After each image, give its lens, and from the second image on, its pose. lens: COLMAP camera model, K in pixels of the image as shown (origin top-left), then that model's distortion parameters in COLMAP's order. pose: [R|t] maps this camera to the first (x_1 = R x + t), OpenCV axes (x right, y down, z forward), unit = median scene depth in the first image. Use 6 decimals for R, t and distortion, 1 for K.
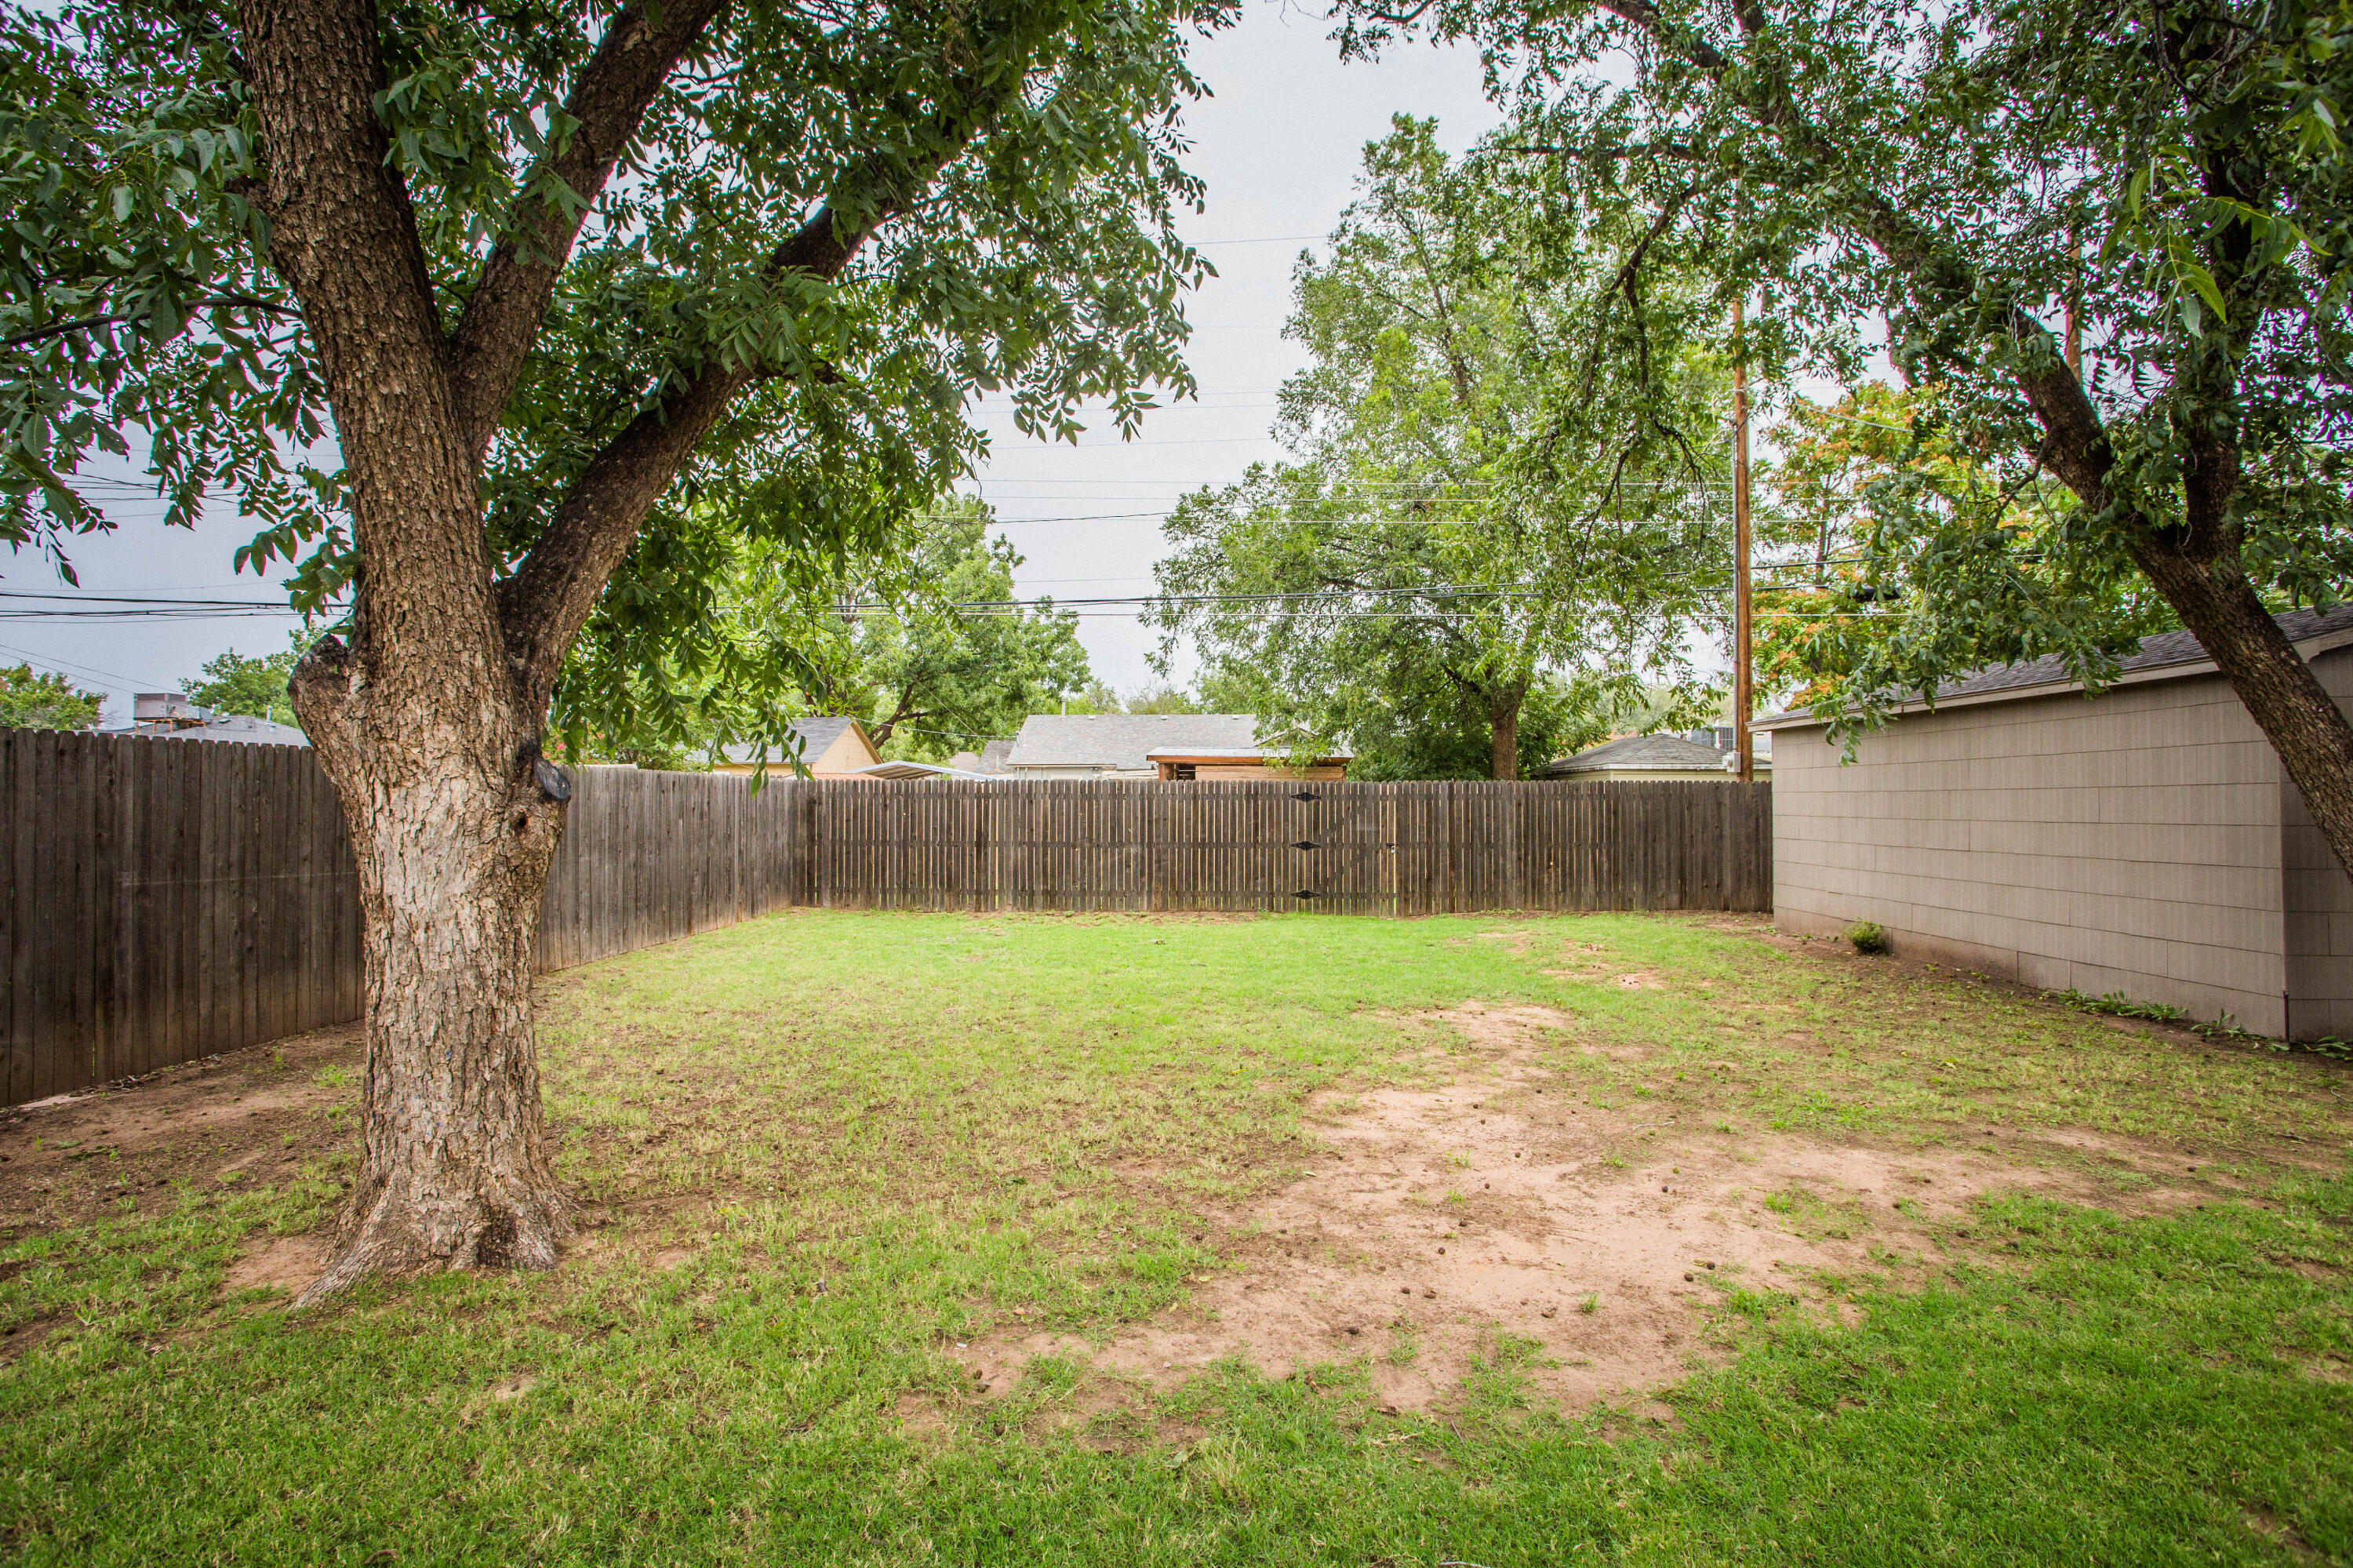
lens RADIAL K [[1137.1, 0, 1167.0], [0, 1137.1, 777.7], [0, 0, 1]] dist [-0.072882, 0.031157]
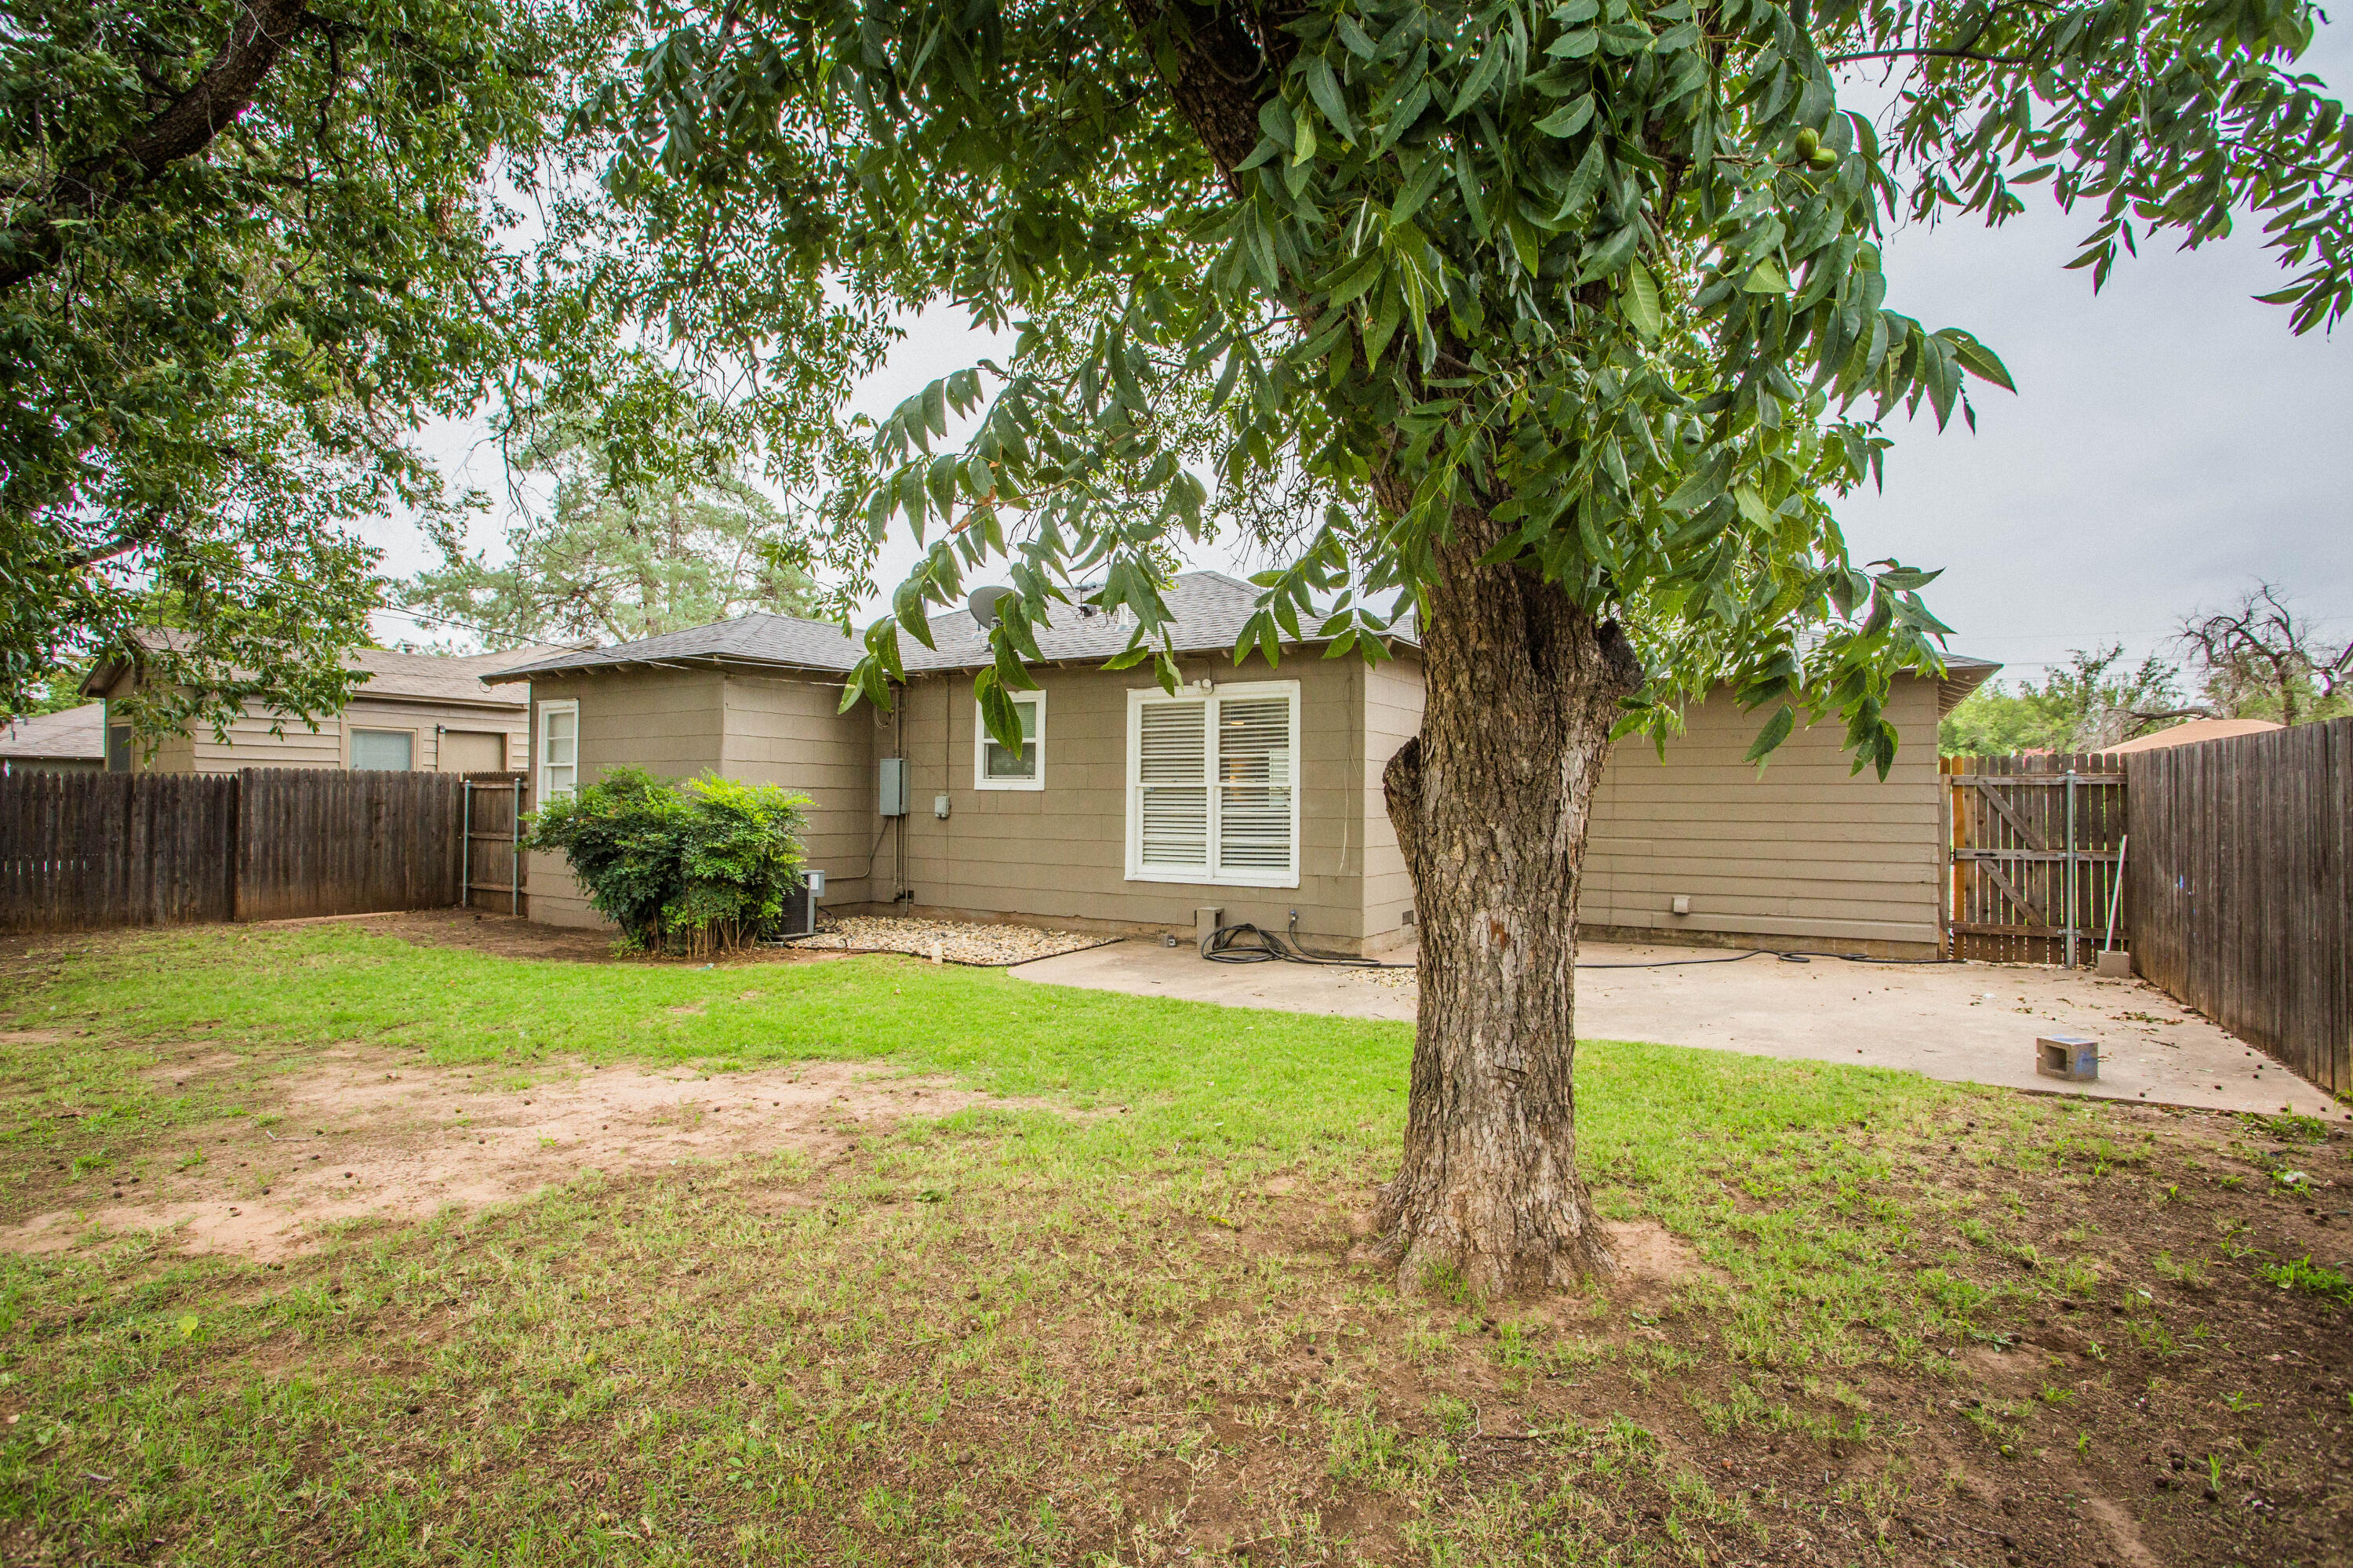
lens RADIAL K [[1137.1, 0, 1167.0], [0, 1137.1, 777.7], [0, 0, 1]] dist [-0.072882, 0.031157]
pose [[-0.868649, 0.005389, 0.495398, -0.748184], [-0.017533, 0.998980, -0.041610, 0.053297], [-0.495117, -0.044830, -0.867669, 1.696327]]
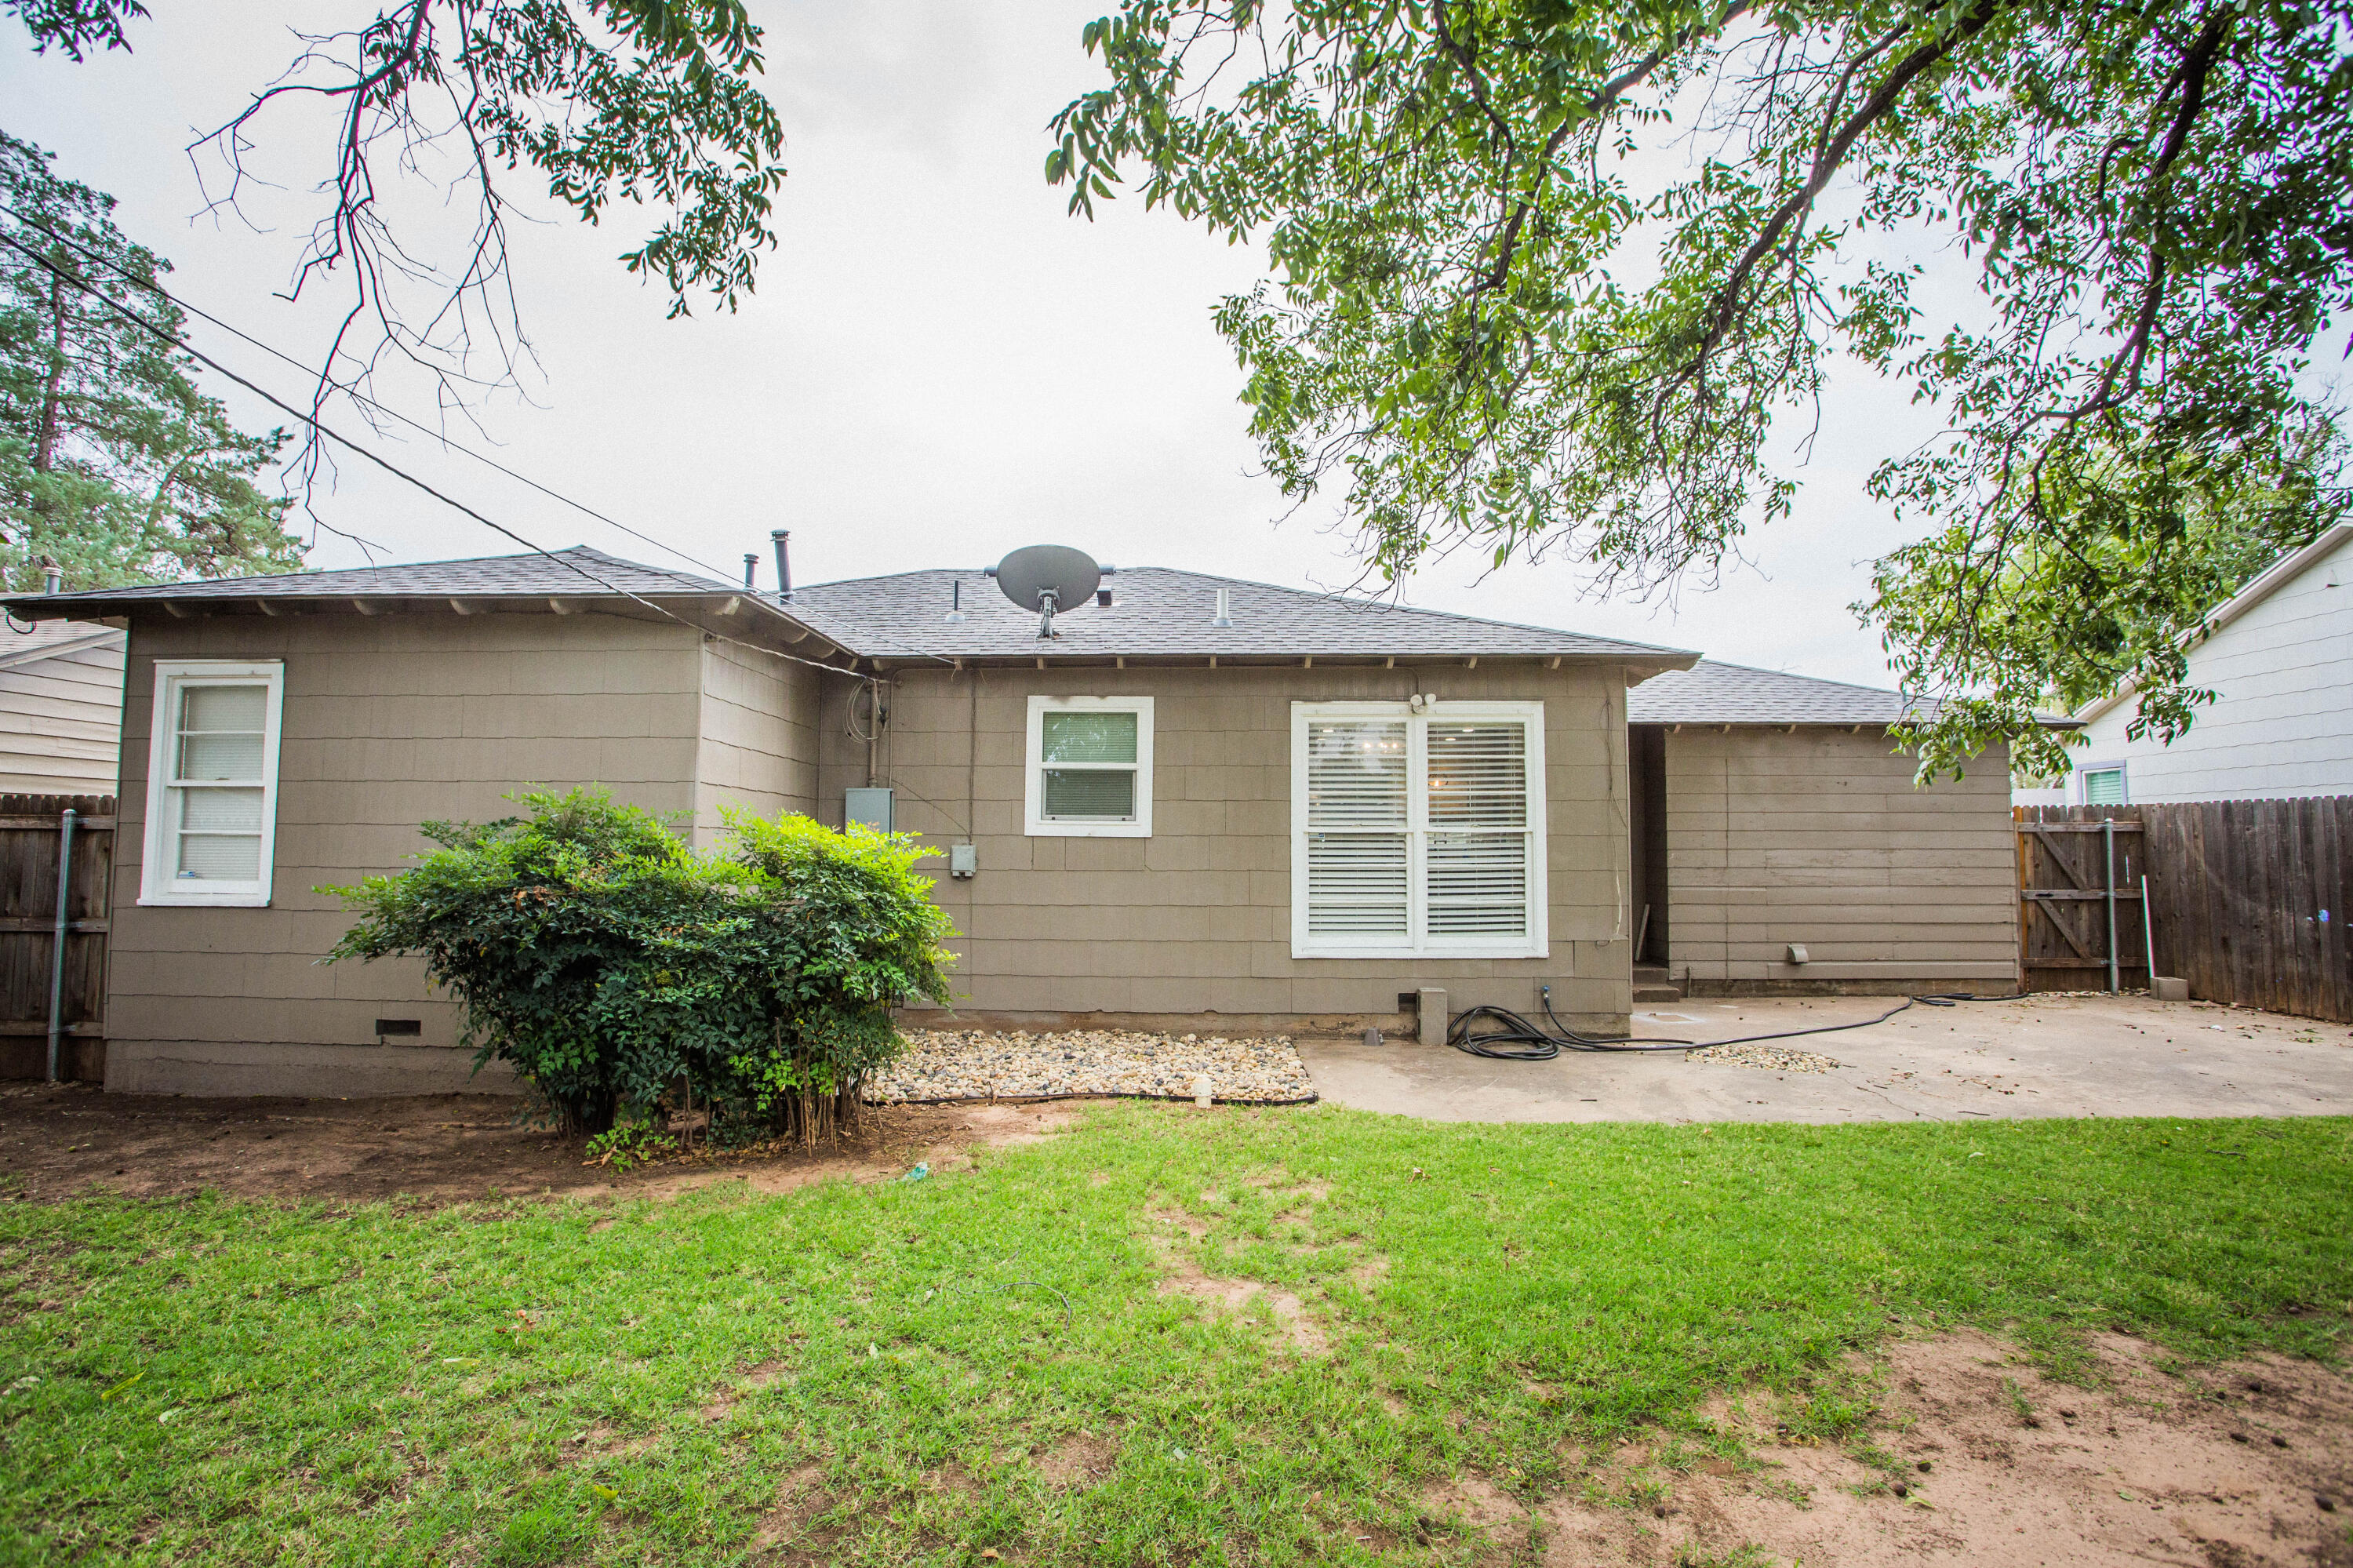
lens RADIAL K [[1137.1, 0, 1167.0], [0, 1137.1, 777.7], [0, 0, 1]] dist [-0.072882, 0.031157]
pose [[-0.999955, -0.001287, 0.009436, 0.782409], [-0.002109, 0.996149, -0.087656, 0.045262], [-0.009287, -0.087672, -0.996106, 1.427765]]
